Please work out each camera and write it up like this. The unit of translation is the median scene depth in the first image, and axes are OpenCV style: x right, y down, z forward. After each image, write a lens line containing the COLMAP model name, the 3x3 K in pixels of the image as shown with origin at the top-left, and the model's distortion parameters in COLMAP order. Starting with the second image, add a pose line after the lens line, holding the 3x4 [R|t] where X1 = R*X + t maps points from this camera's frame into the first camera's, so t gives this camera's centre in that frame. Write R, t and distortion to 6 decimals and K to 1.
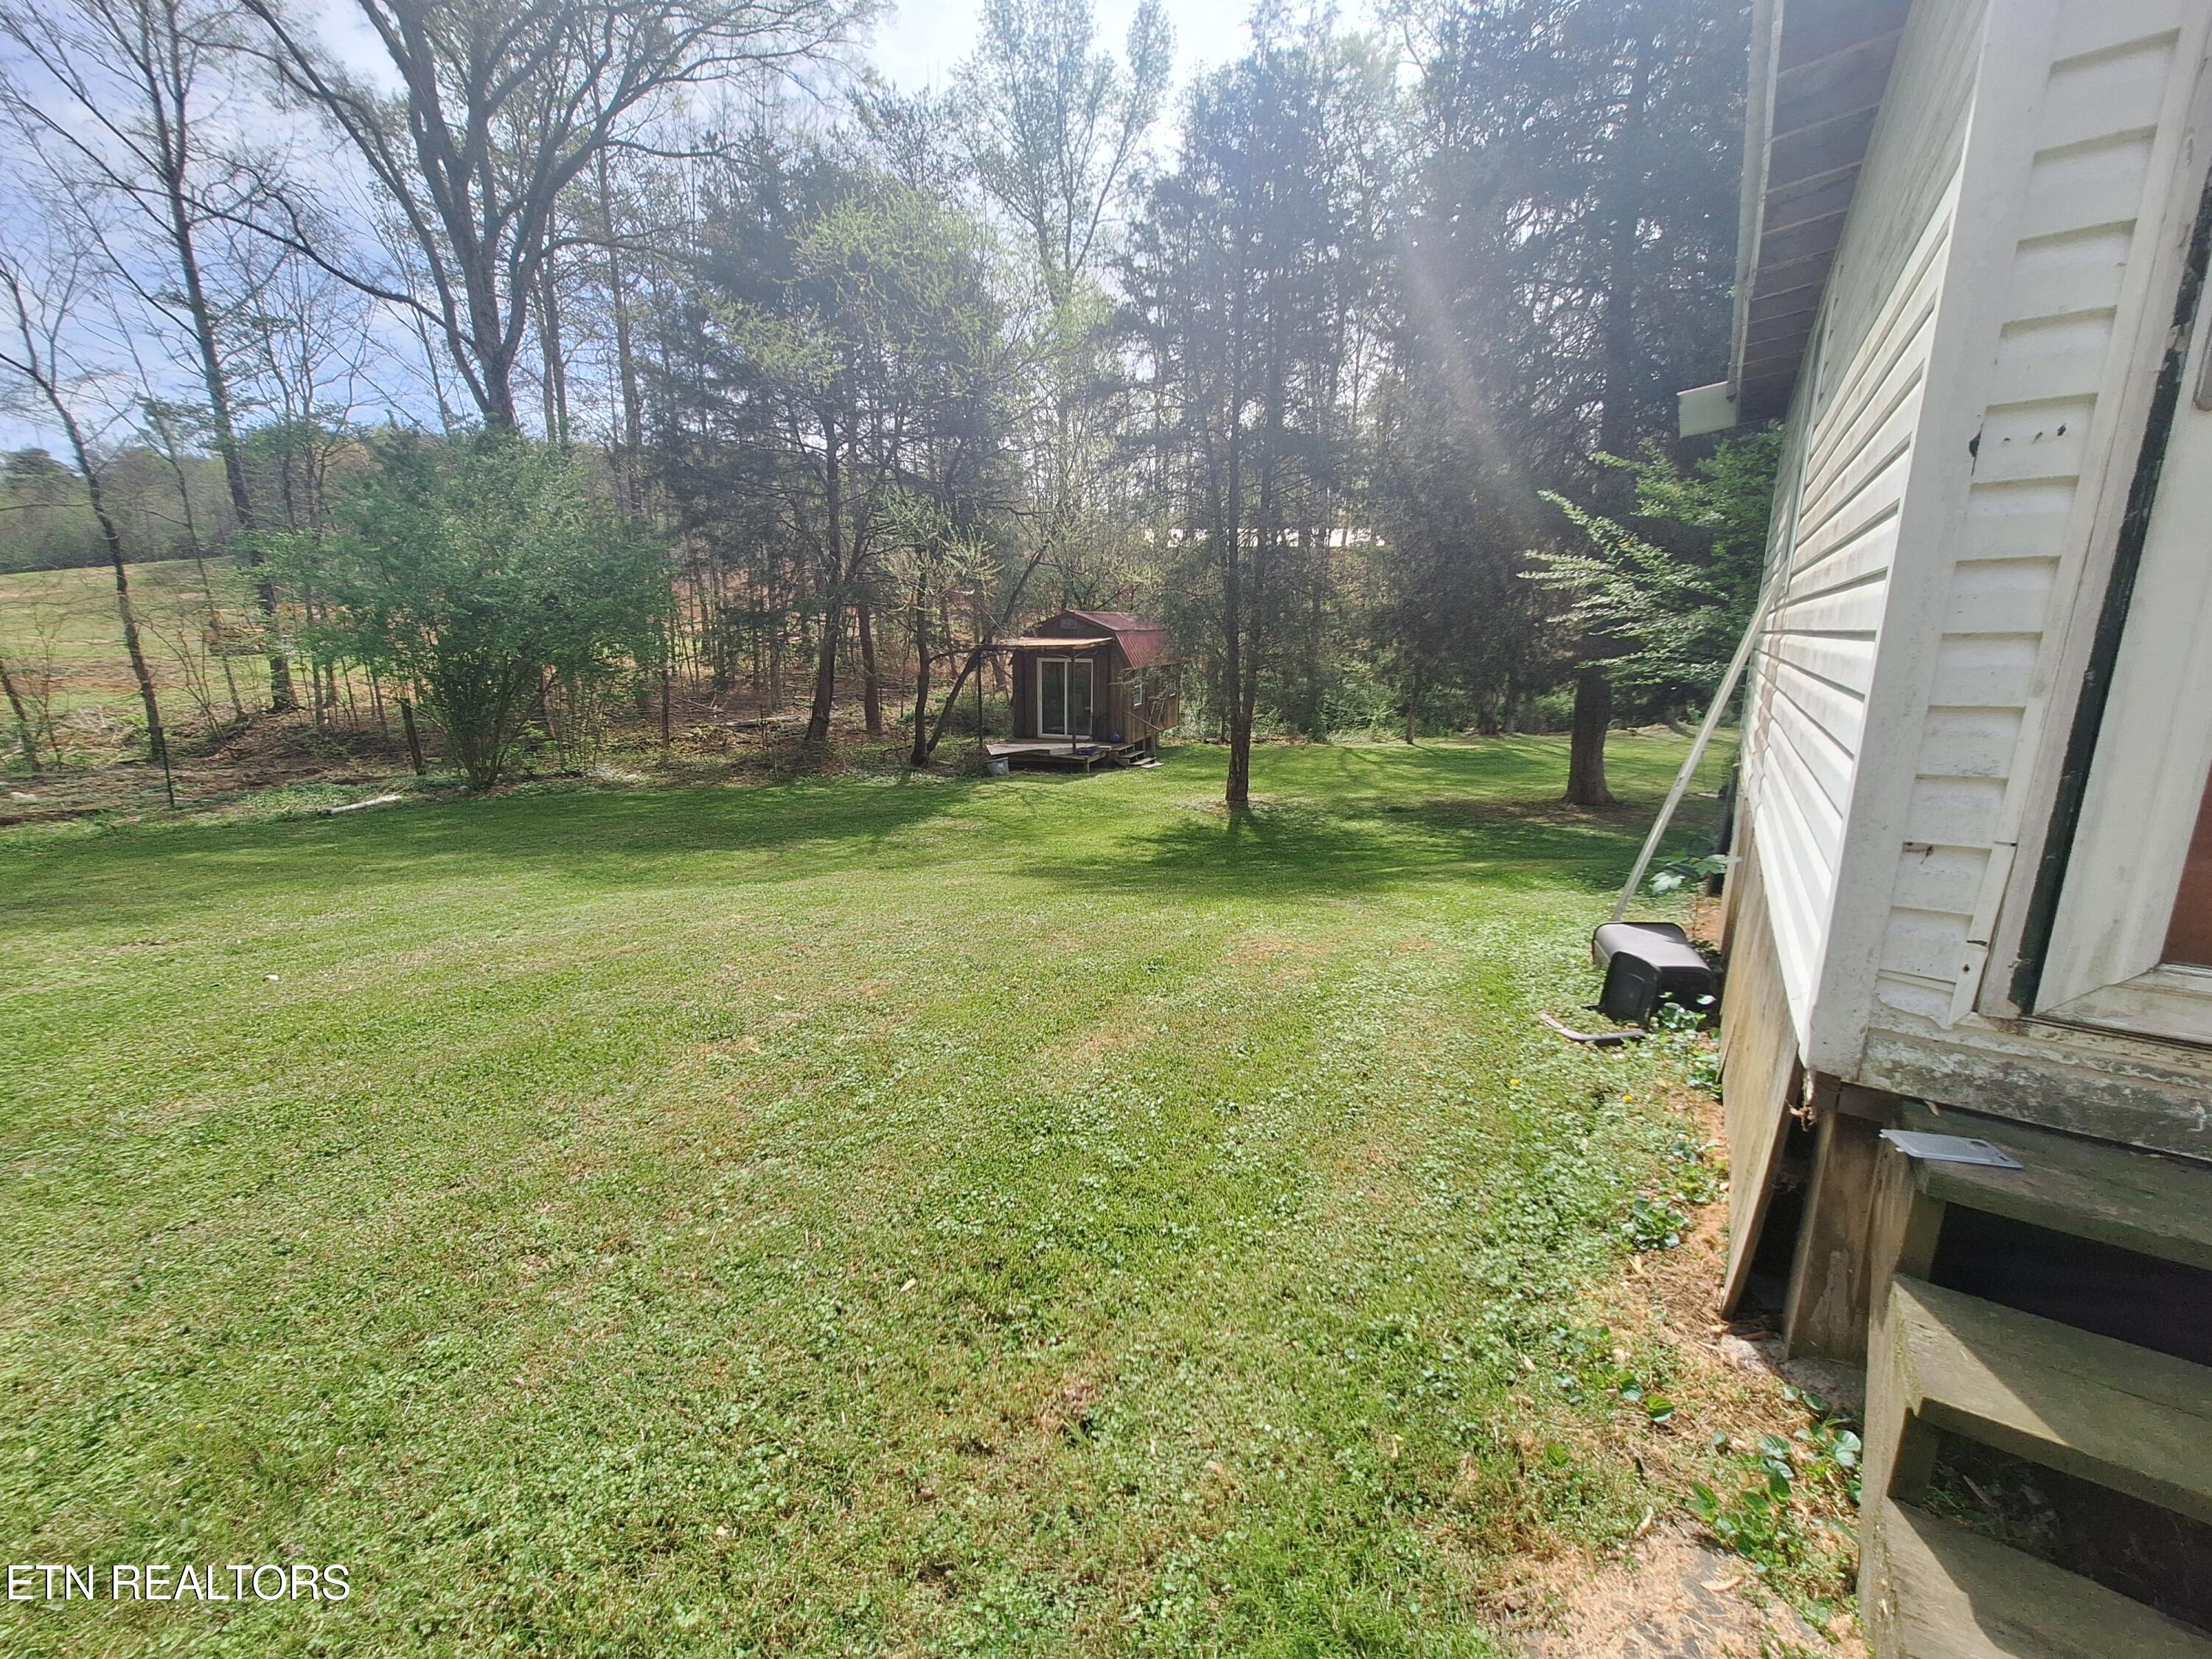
lens RADIAL K [[865.0, 0, 1106.0], [0, 865.0, 829.5], [0, 0, 1]] dist [-0.004872, -0.000123]
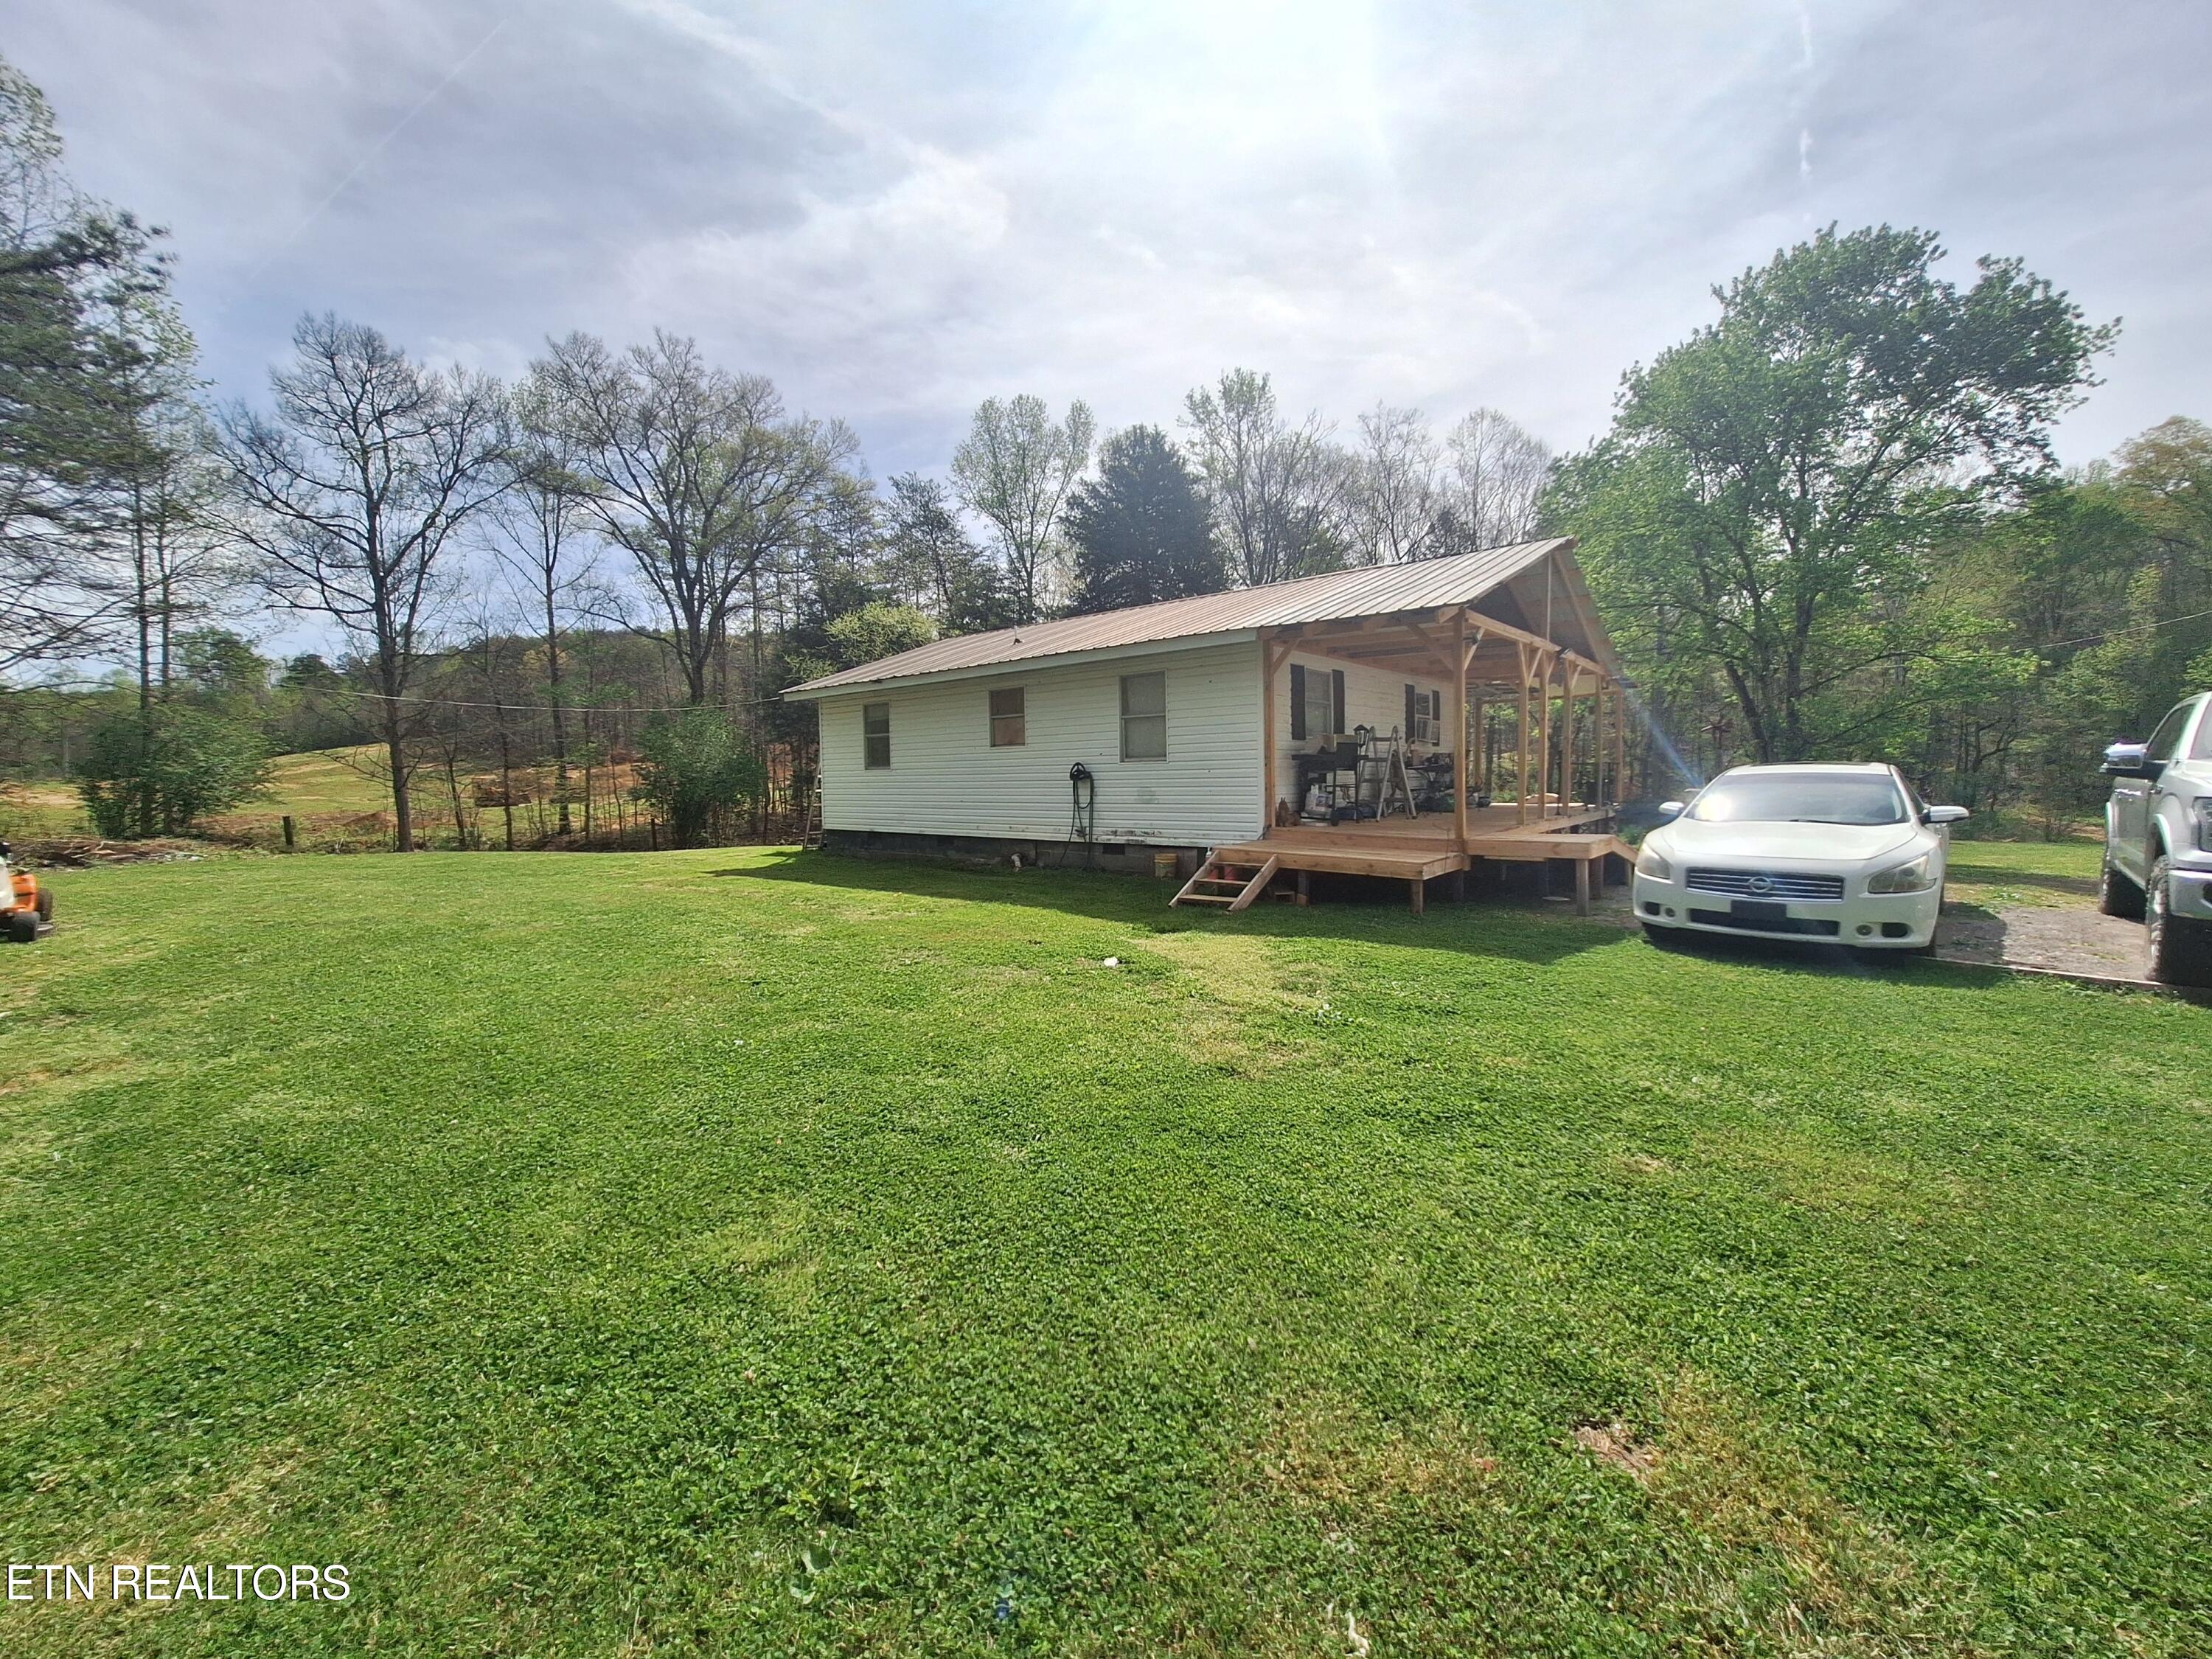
lens RADIAL K [[865.0, 0, 1106.0], [0, 865.0, 829.5], [0, 0, 1]] dist [-0.004872, -0.000123]
pose [[0.994402, -0.018317, -0.104064, 0.251466], [0.001151, 0.986679, -0.162676, 0.104625], [0.105657, 0.161646, 0.981176, -0.457103]]
